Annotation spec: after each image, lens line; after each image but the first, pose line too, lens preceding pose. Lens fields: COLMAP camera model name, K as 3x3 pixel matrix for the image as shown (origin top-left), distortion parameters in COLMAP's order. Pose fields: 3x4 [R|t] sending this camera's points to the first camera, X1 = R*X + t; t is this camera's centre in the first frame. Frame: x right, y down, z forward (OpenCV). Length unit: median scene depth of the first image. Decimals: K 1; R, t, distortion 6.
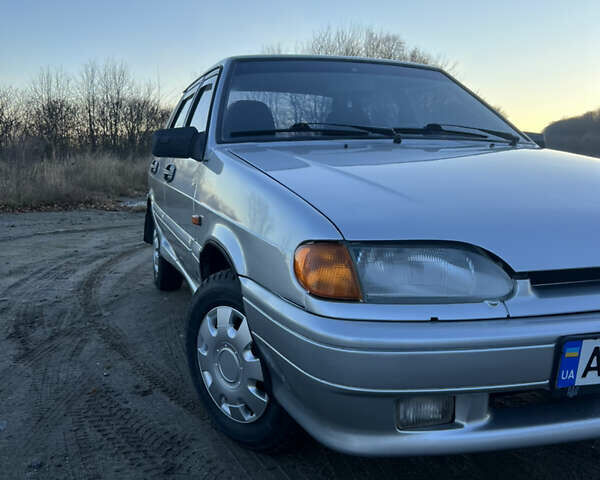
lens RADIAL K [[593.5, 0, 300.0], [0, 593.5, 240.0], [0, 0, 1]] dist [0.082727, -0.137124]
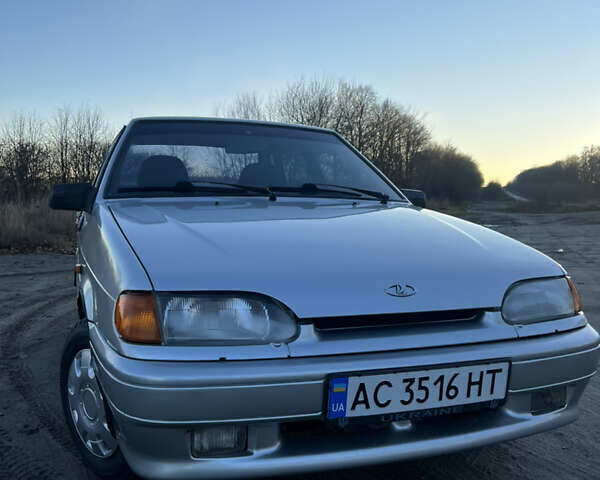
lens RADIAL K [[593.5, 0, 300.0], [0, 593.5, 240.0], [0, 0, 1]] dist [0.082727, -0.137124]
pose [[0.999380, 0.009934, 0.033771, 0.188885], [-0.007464, 0.997341, -0.072493, -0.009480], [-0.034401, 0.072196, 0.996797, -0.105344]]
